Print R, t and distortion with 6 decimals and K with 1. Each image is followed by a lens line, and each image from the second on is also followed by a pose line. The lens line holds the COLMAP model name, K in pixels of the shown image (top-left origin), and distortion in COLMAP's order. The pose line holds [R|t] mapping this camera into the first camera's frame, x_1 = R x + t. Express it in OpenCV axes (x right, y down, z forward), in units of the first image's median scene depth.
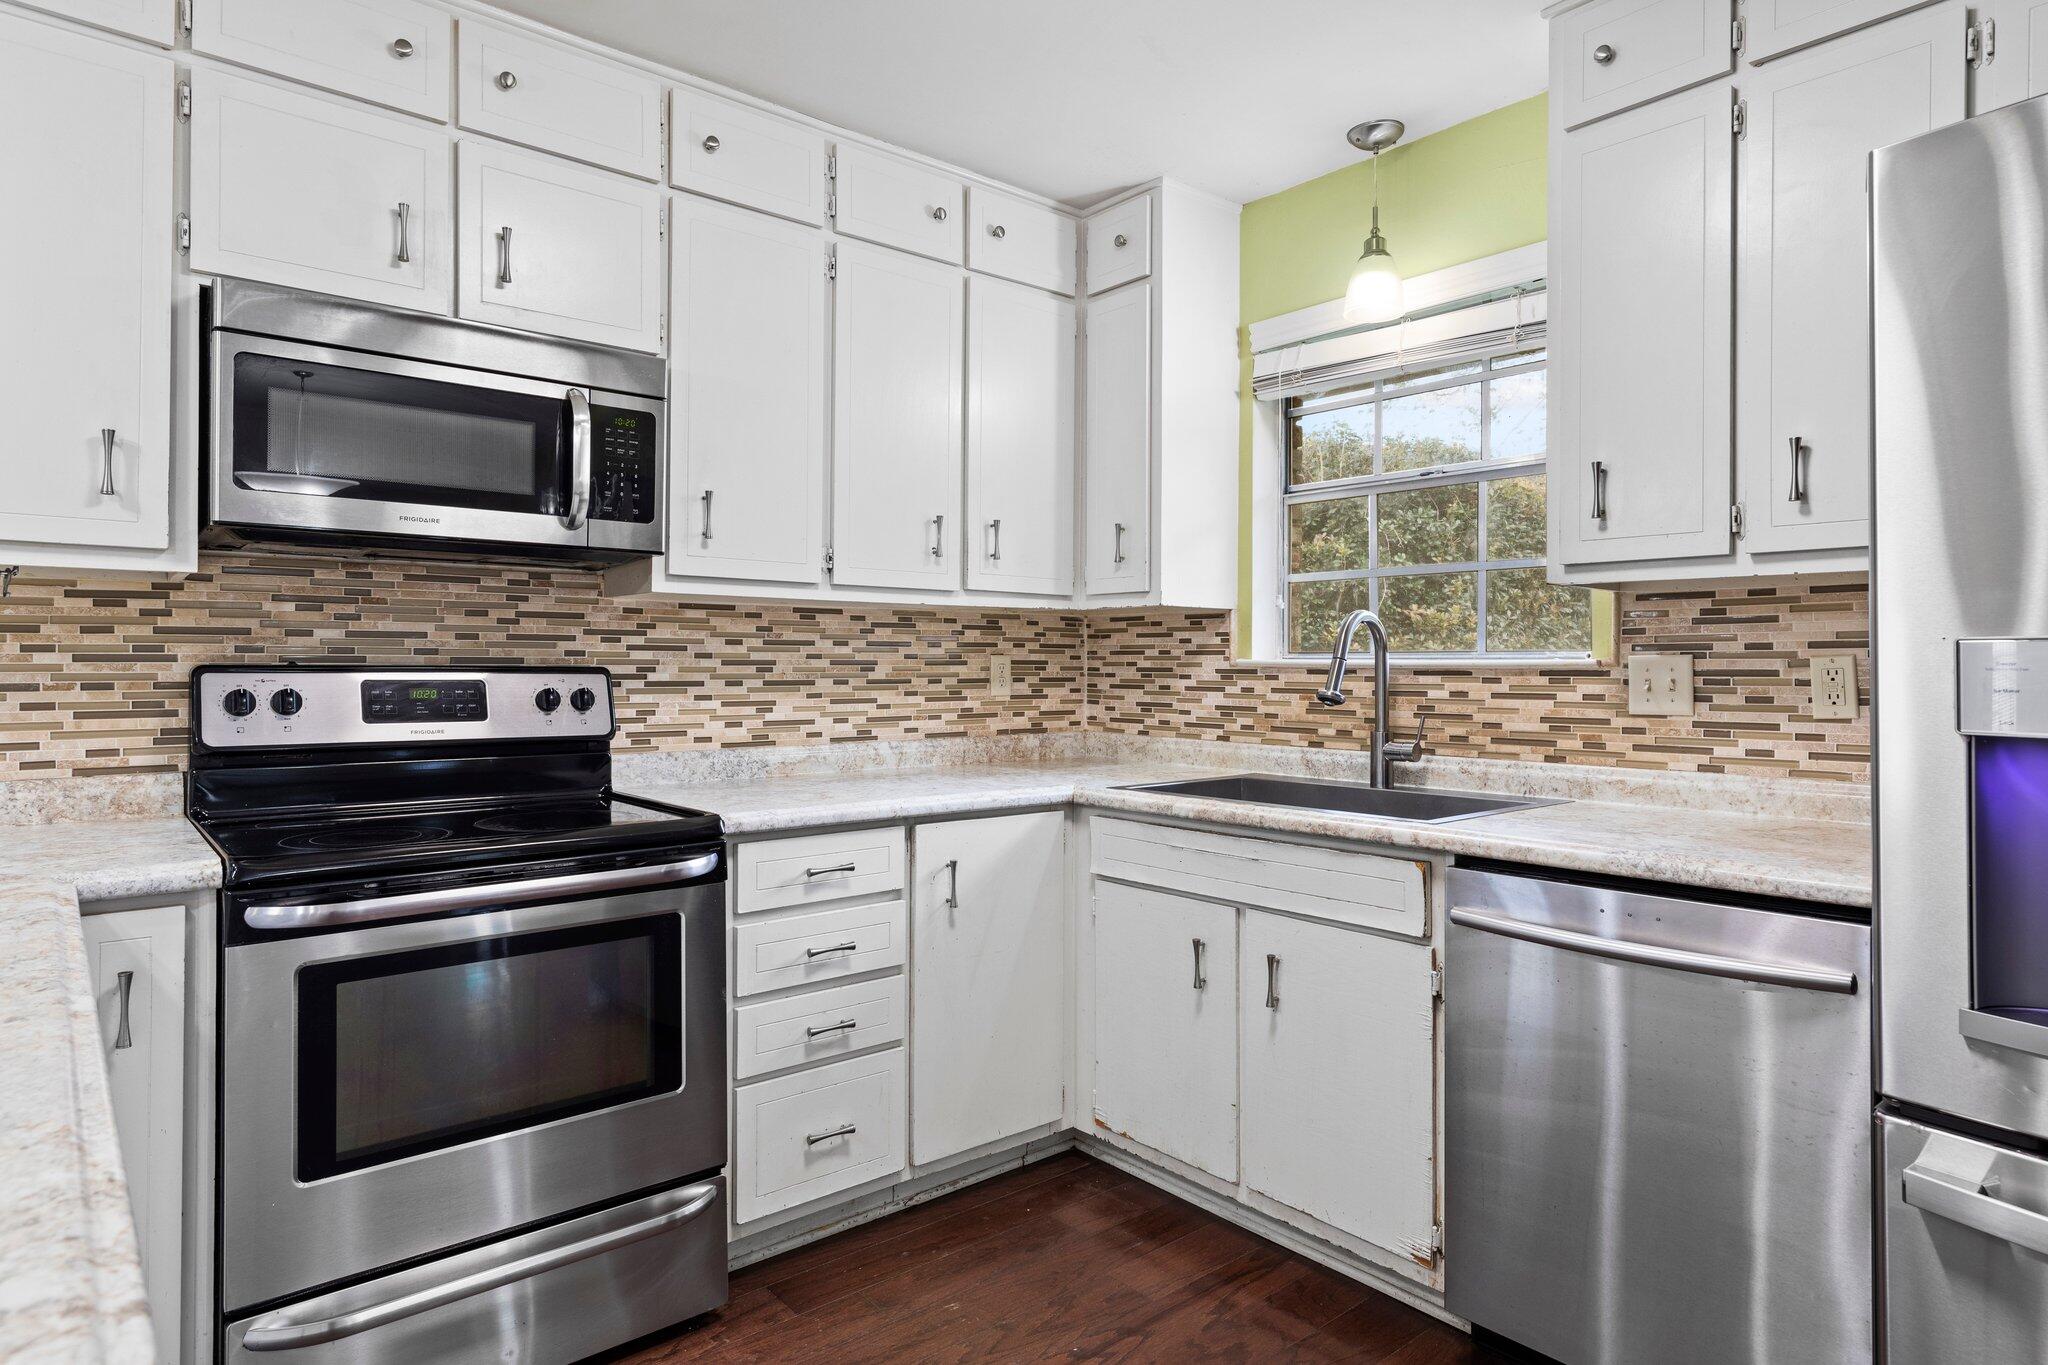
lens RADIAL K [[1156.9, 0, 1026.4], [0, 1156.9, 658.1], [0, 0, 1]] dist [0.004747, 0.001440]
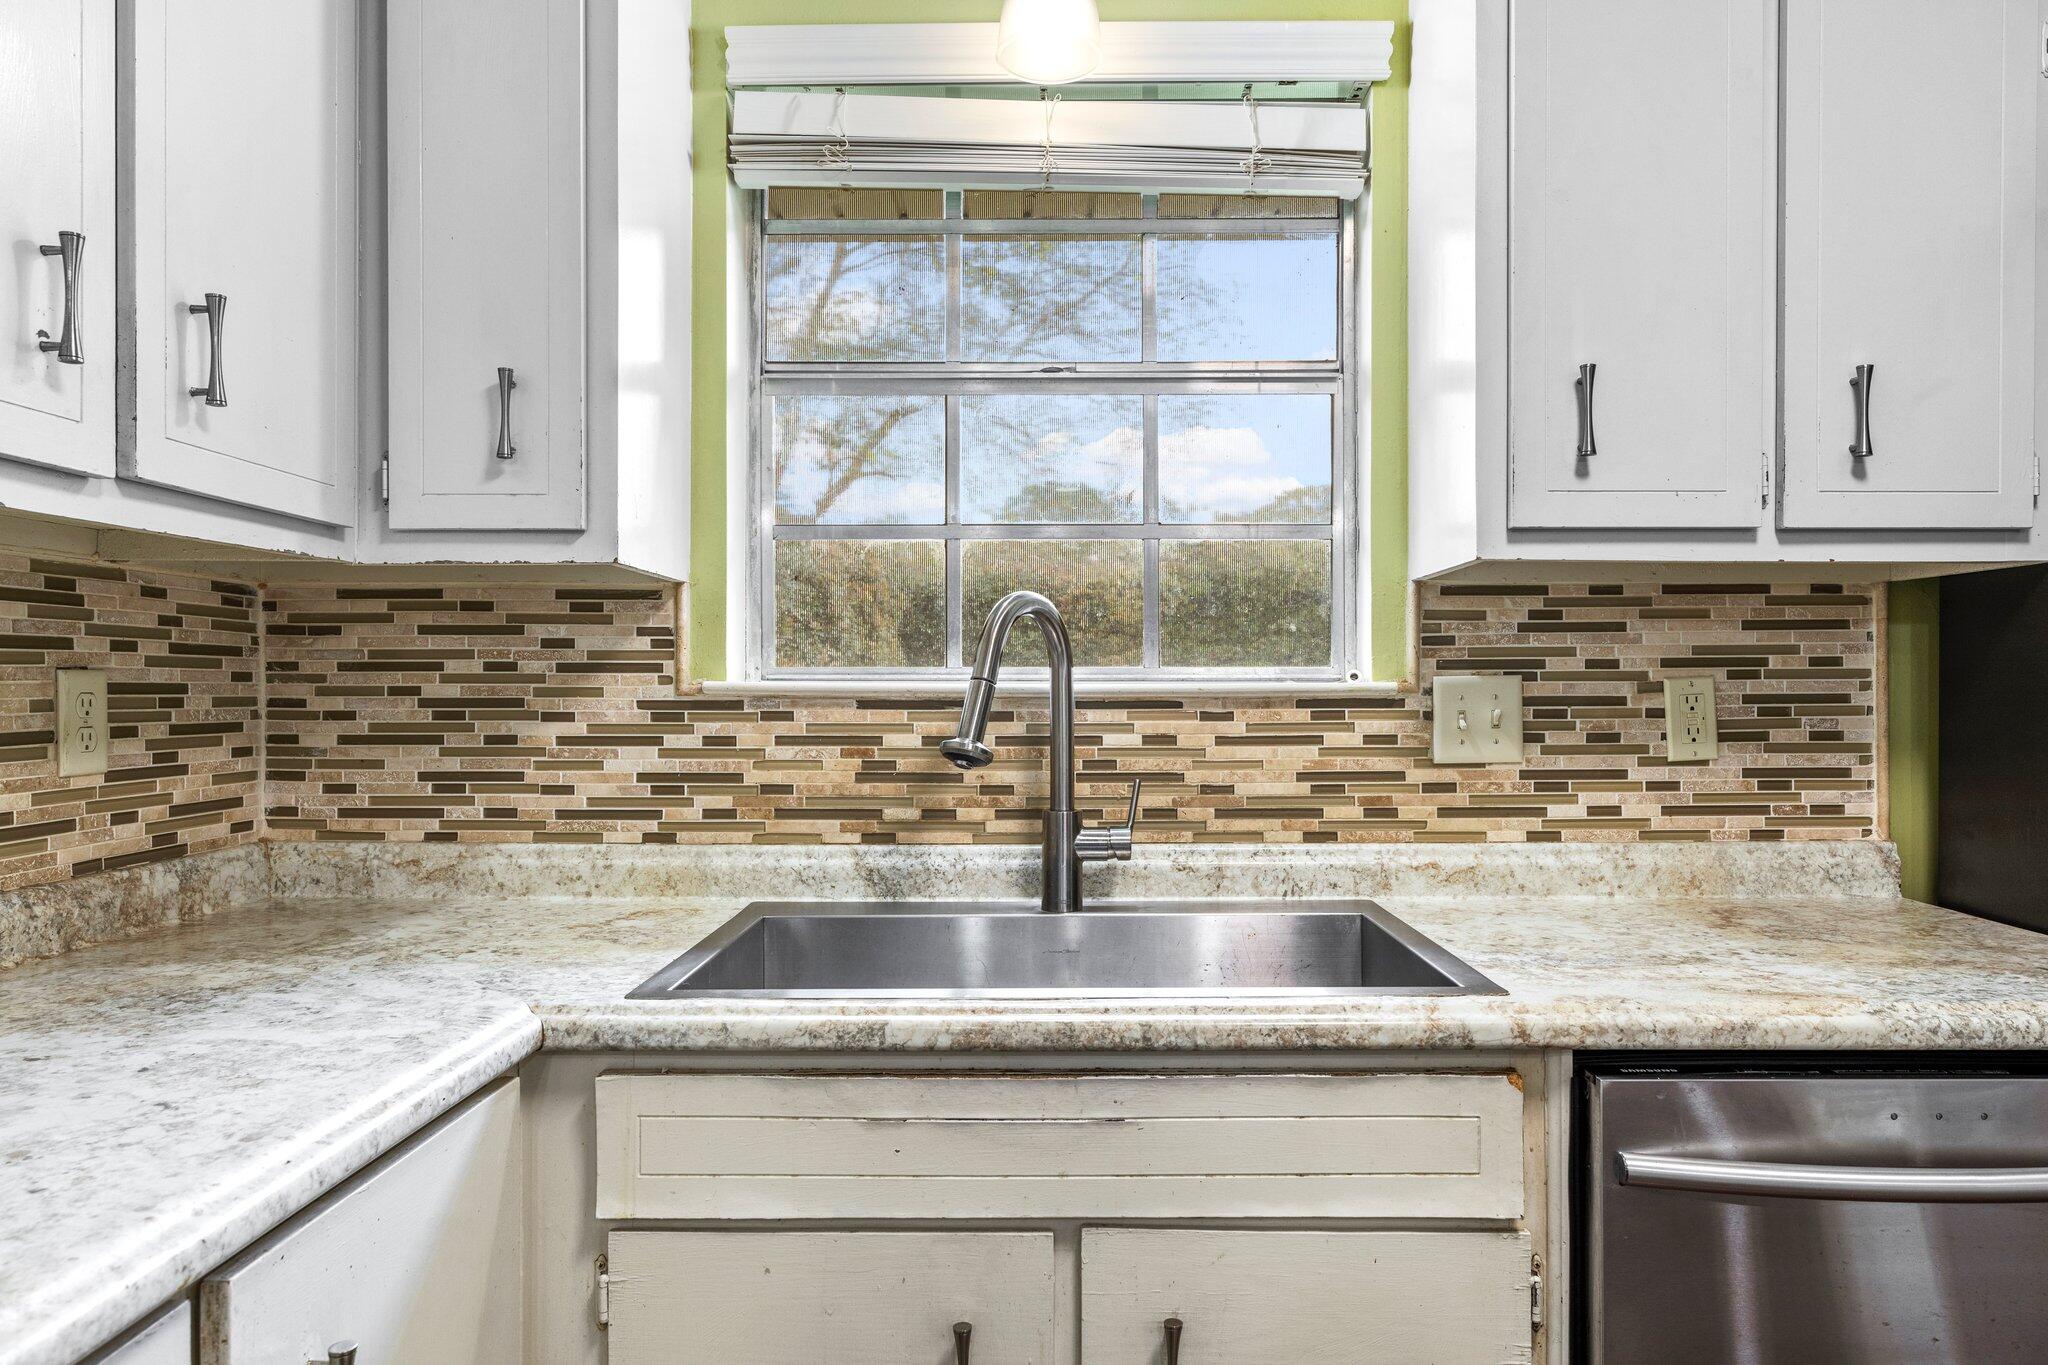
lens RADIAL K [[1339.1, 0, 1038.0], [0, 1339.1, 691.9], [0, 0, 1]] dist [0.004717, 0.001732]
pose [[0.655980, -0.006248, 0.754752, -0.189248], [-0.001646, 0.999952, 0.009709, -0.000245], [-0.754776, -0.007611, 0.655938, 0.576623]]
